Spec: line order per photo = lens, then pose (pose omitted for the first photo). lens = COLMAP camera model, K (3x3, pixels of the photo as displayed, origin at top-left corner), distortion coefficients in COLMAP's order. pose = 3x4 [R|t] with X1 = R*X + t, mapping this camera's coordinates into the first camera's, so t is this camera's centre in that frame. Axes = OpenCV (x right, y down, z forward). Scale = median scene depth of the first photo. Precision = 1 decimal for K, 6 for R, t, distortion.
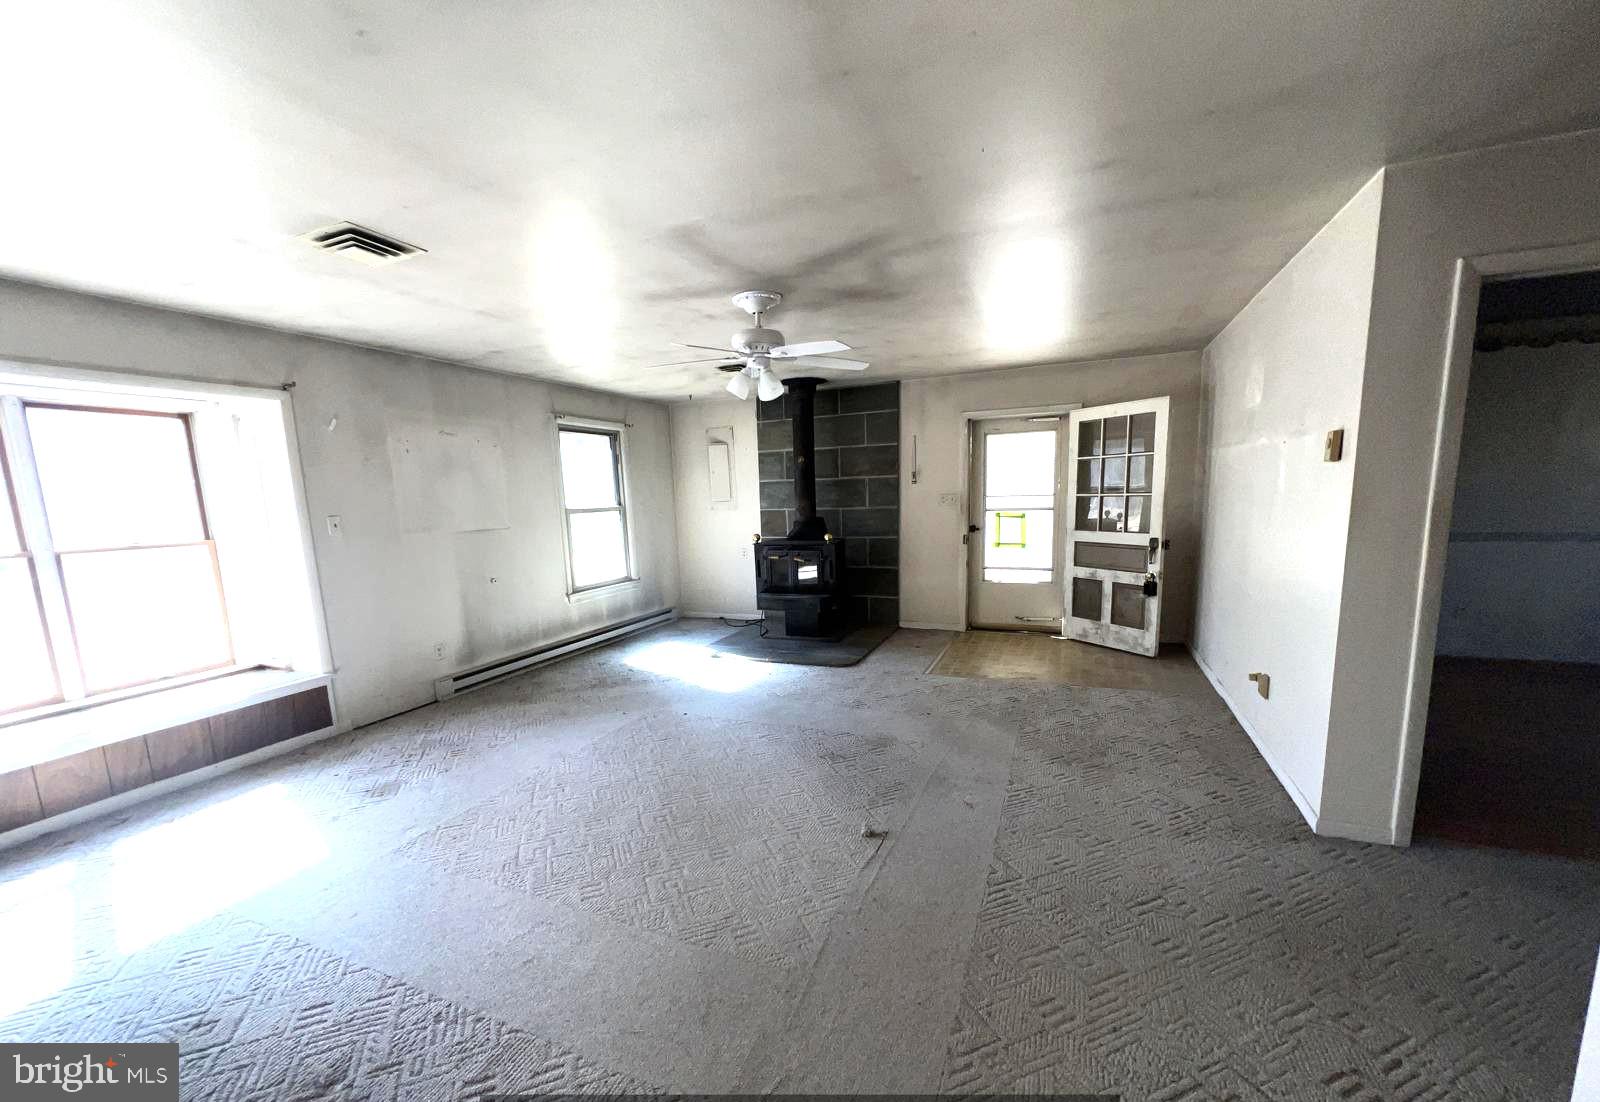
lens RADIAL K [[639.9, 0, 794.7], [0, 639.9, 593.2], [0, 0, 1]] dist [-0.001132, 0.000251]
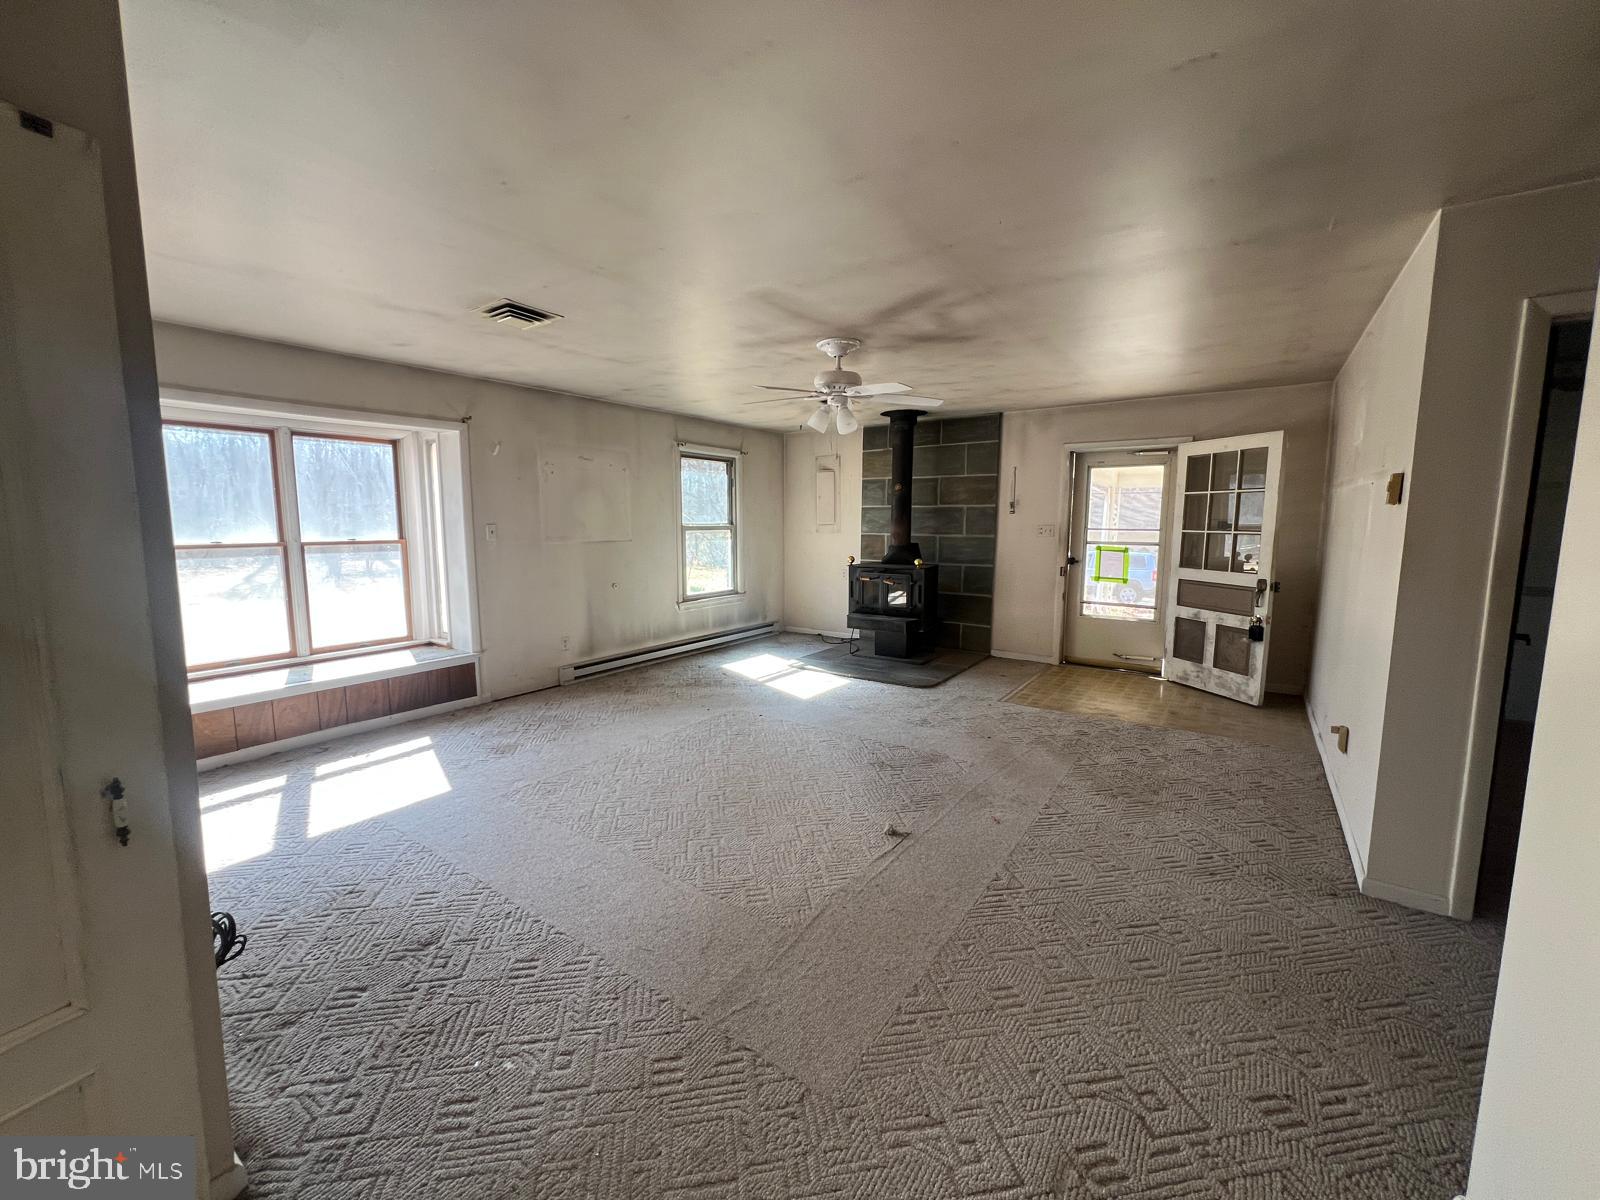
lens RADIAL K [[640.5, 0, 795.2], [0, 640.5, 593.4], [0, 0, 1]] dist [-0.001877, -0.000184]
pose [[0.977549, 0.058264, -0.202491, 0.080087], [-0.065653, 0.997393, -0.029961, 0.007602], [0.200217, 0.042583, 0.978826, -0.059497]]
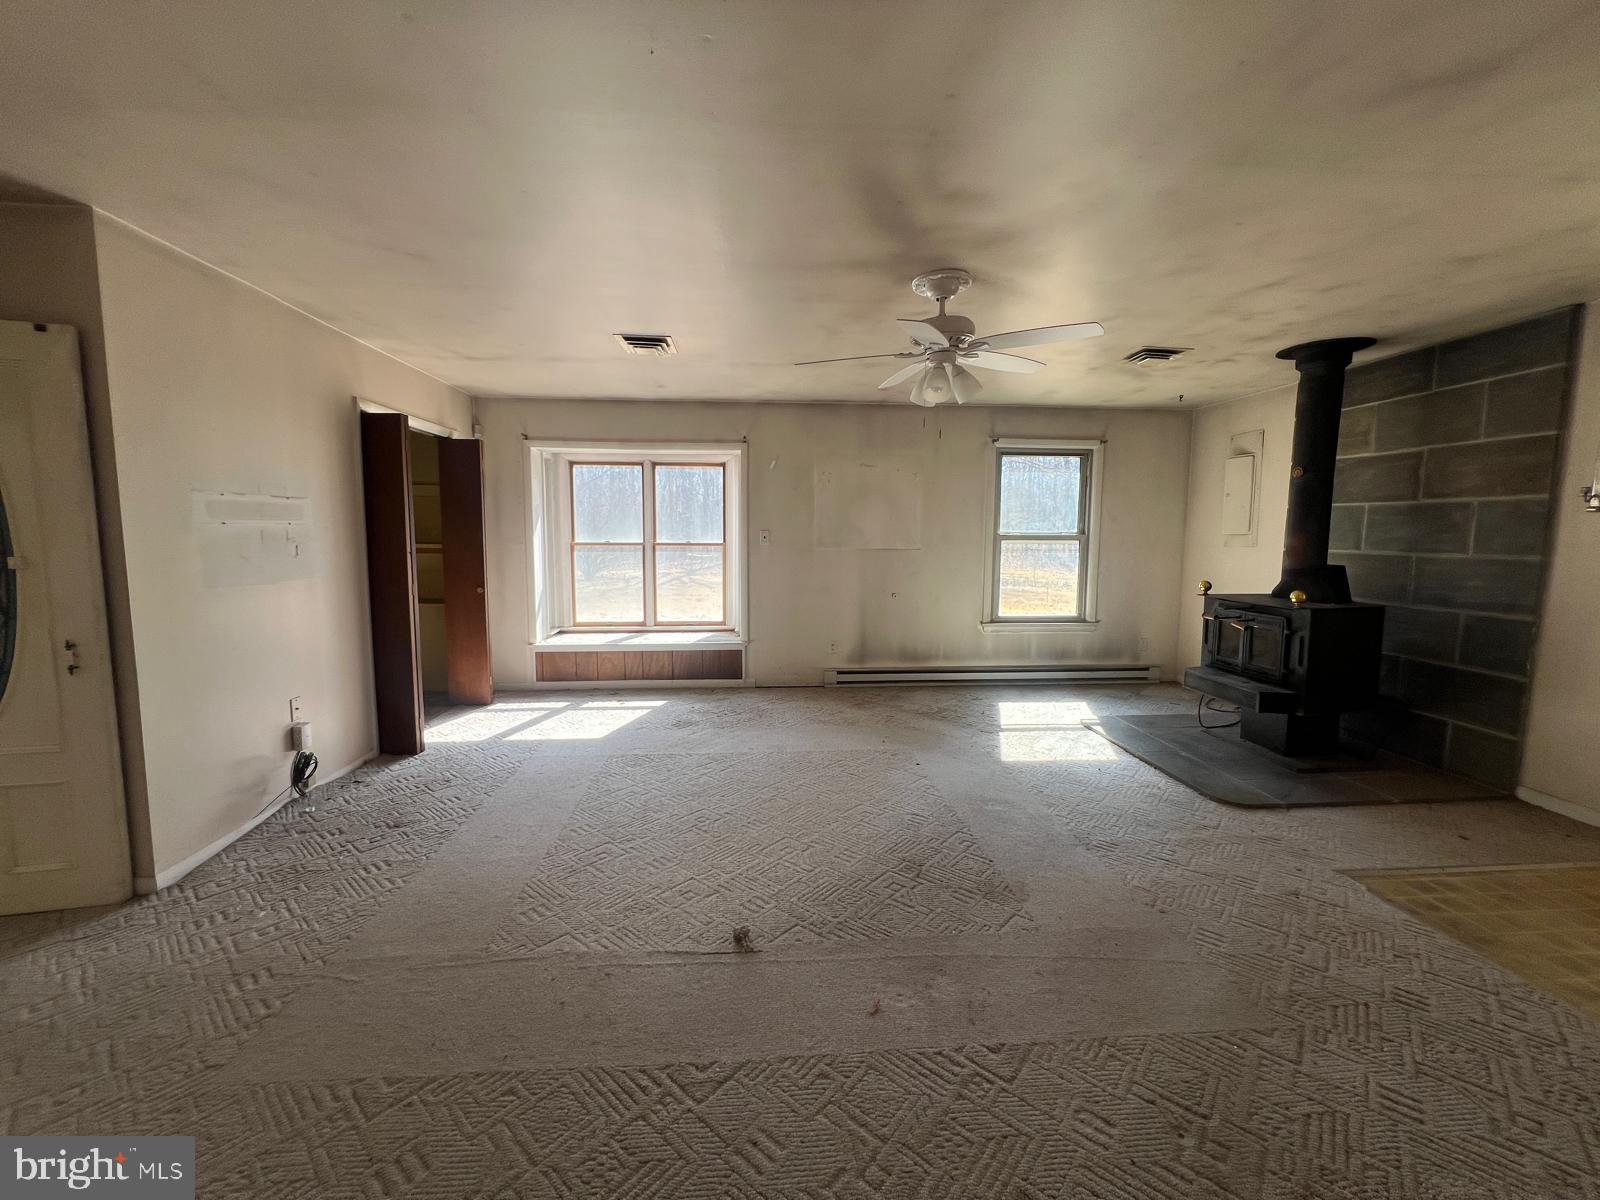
lens RADIAL K [[640.5, 0, 795.2], [0, 640.5, 593.4], [0, 0, 1]] dist [-0.001877, -0.000184]
pose [[0.457746, 0.119182, -0.881059, 0.421486], [-0.157693, 0.986146, 0.051469, -0.053270], [0.874987, 0.115377, 0.470198, 0.333484]]
